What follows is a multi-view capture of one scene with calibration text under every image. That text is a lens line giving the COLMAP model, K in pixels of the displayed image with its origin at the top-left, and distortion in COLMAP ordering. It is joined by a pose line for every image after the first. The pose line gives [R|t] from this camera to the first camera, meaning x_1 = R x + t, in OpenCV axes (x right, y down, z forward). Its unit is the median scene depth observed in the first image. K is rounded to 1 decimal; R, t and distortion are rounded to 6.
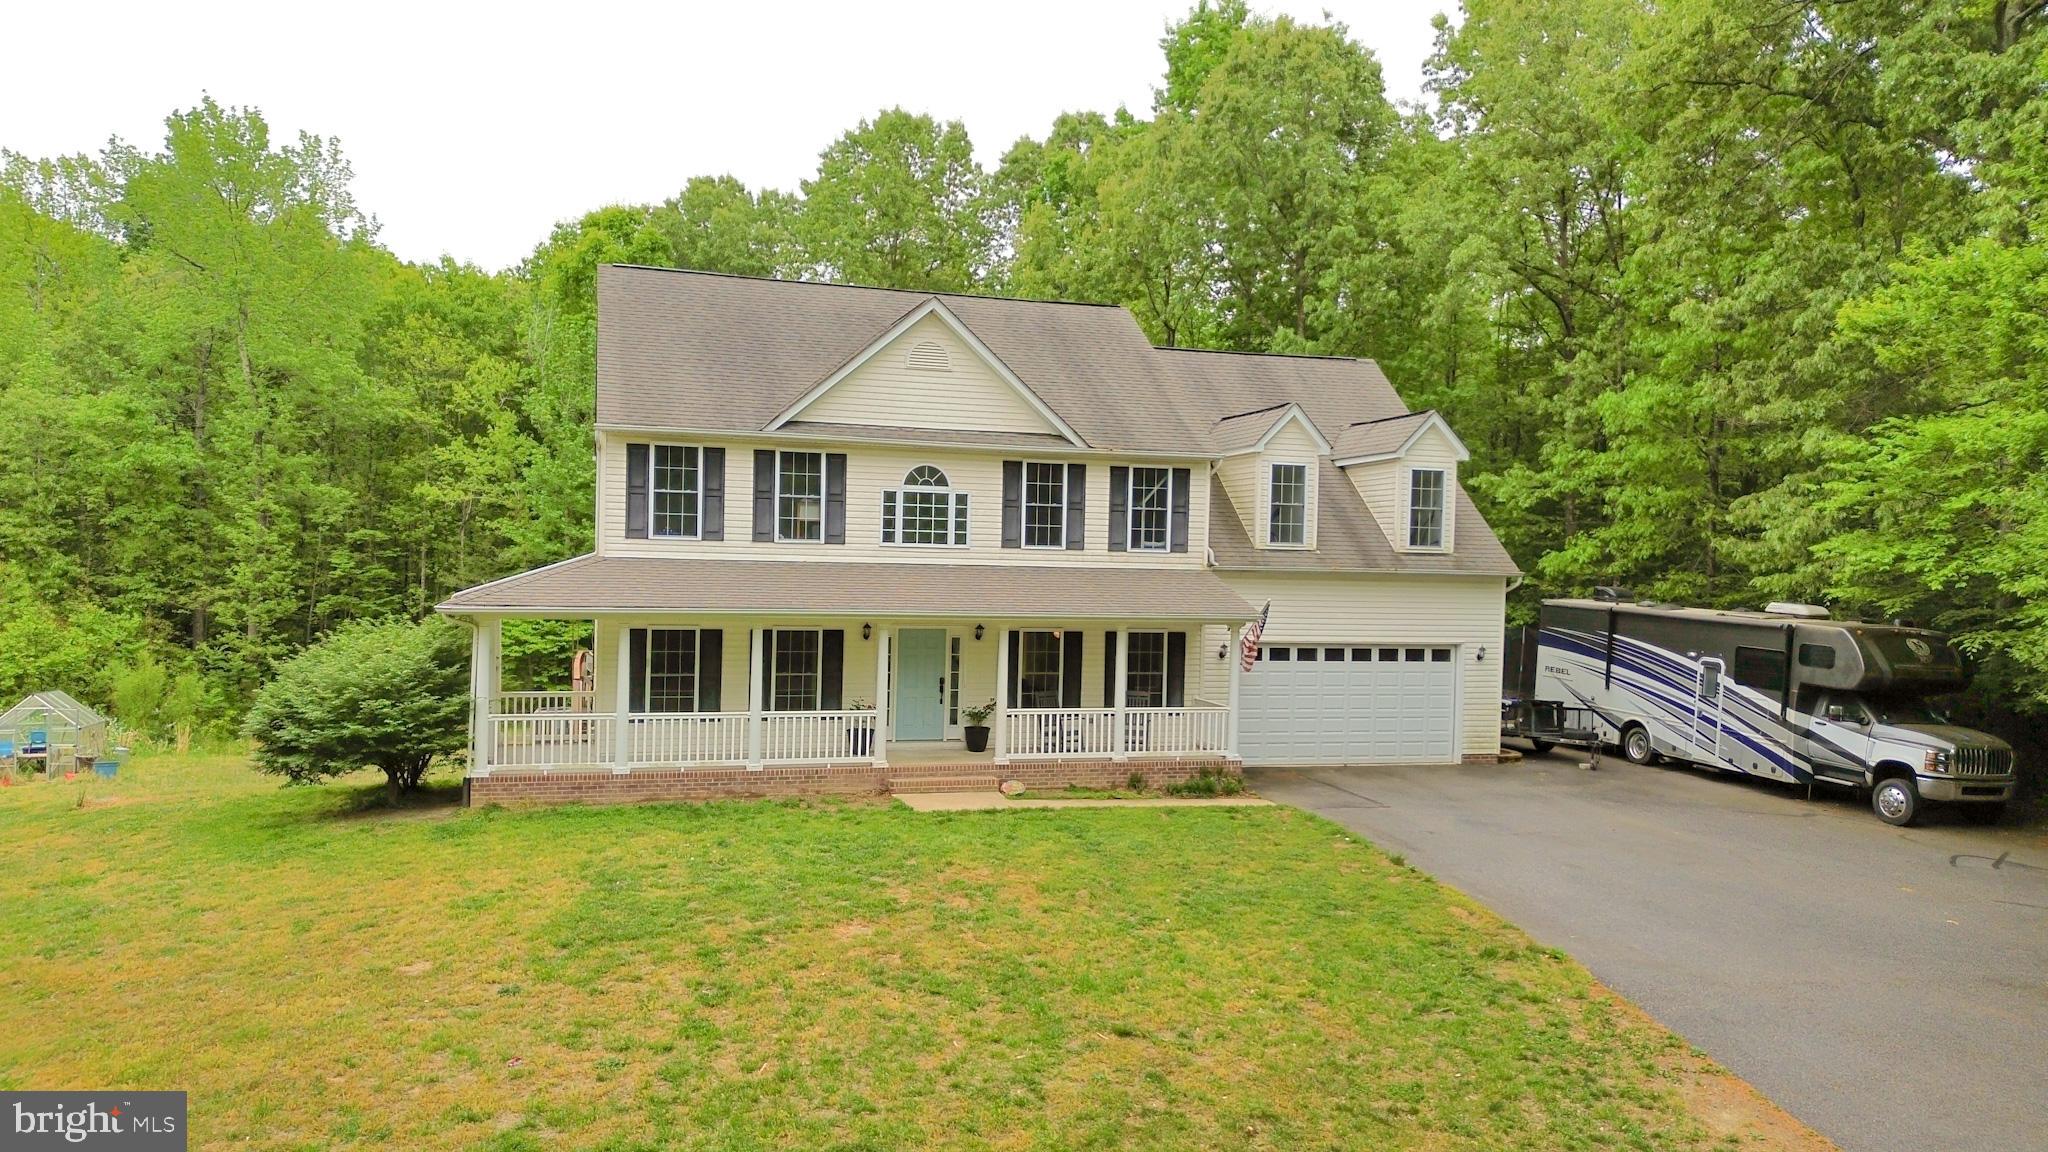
lens RADIAL K [[1359.7, 0, 1024.0], [0, 1359.7, 576.0], [0, 0, 1]] dist [0.035796, -0.001687]
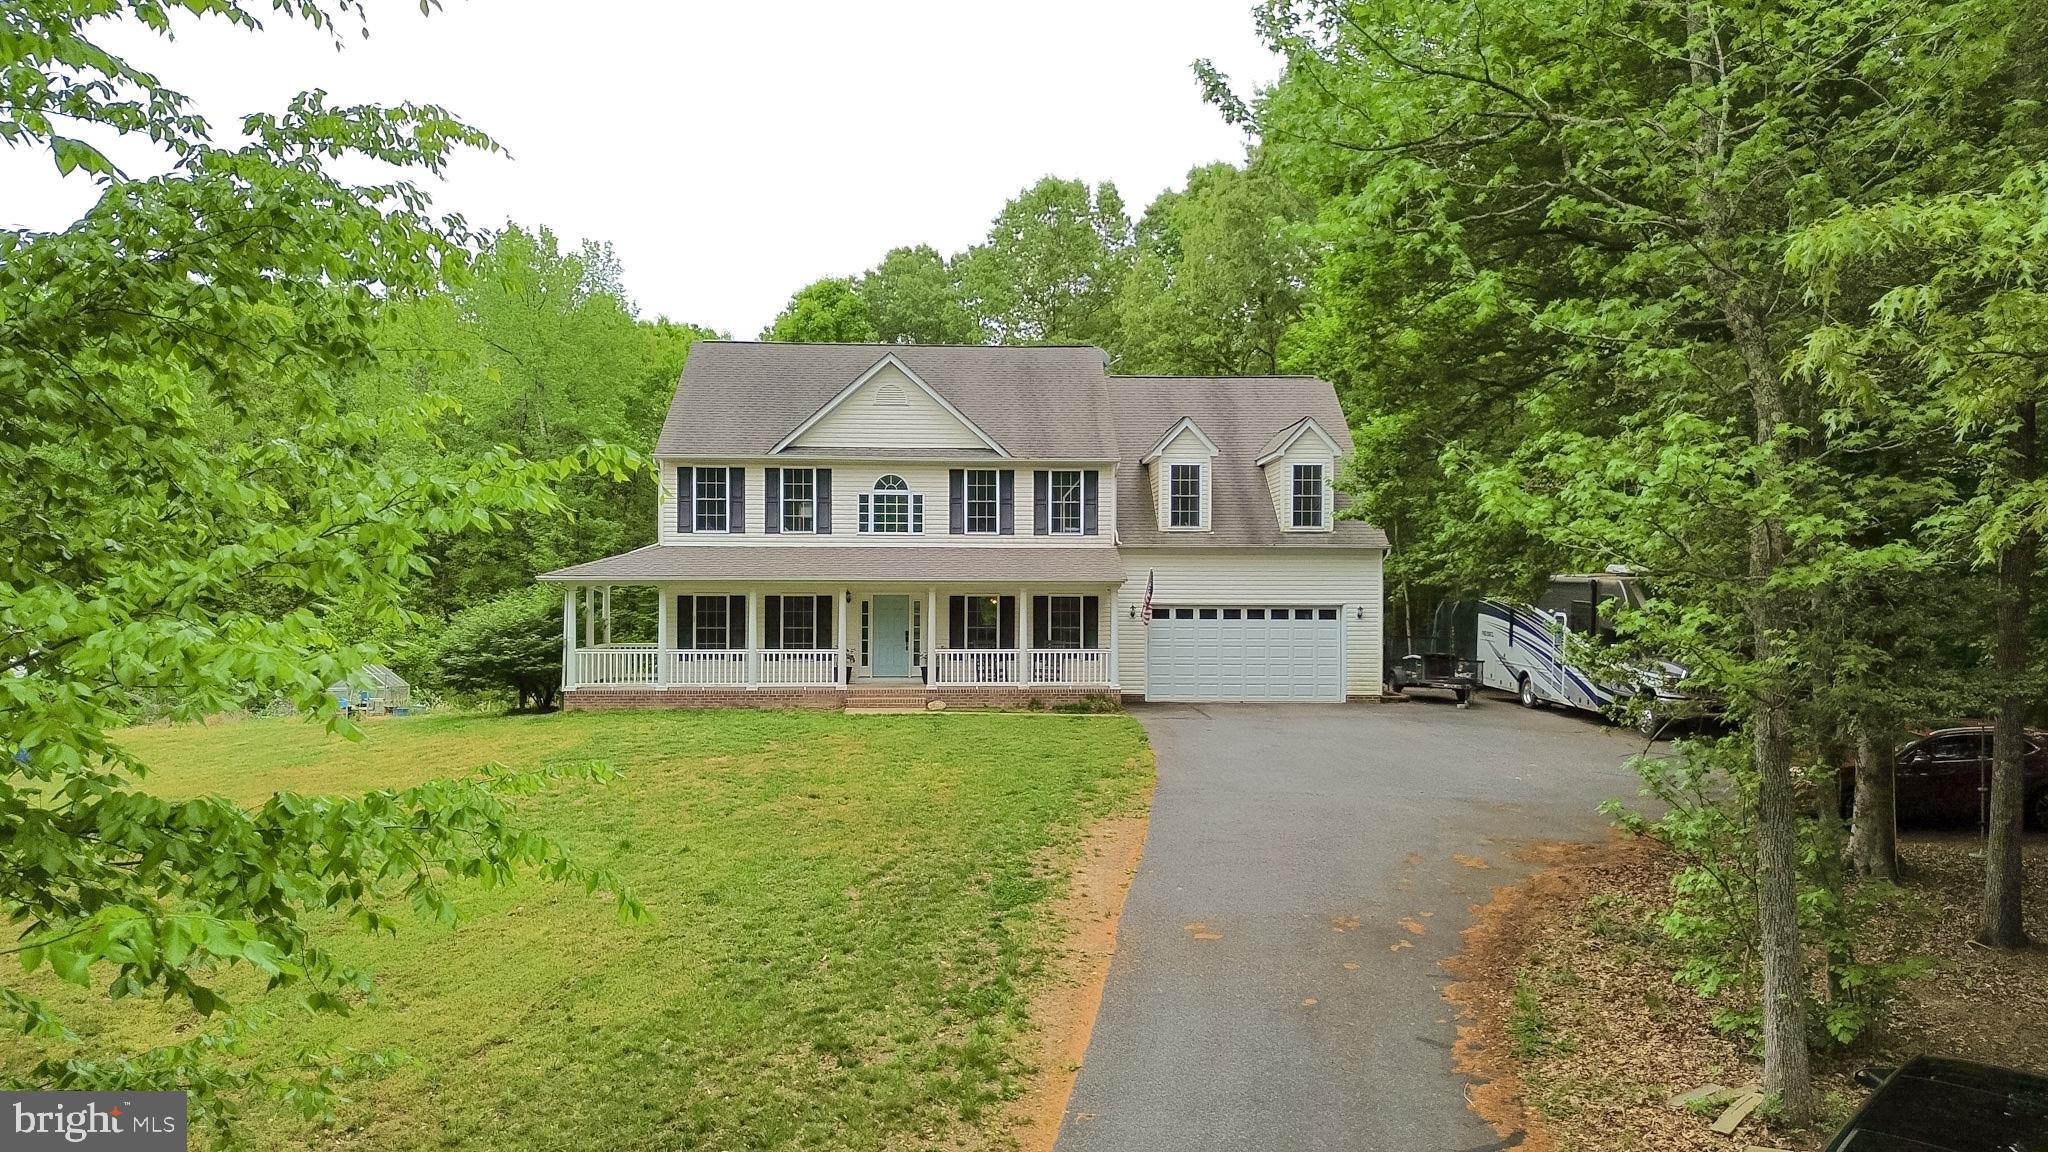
lens RADIAL K [[1348.5, 0, 1024.0], [0, 1348.5, 576.0], [0, 0, 1]] dist [0.057893, -0.000676]
pose [[0.973567, -0.022369, -0.227302, 0.362082], [0.017365, 0.999561, -0.023989, 0.054720], [0.227739, 0.019408, 0.973529, -0.287508]]
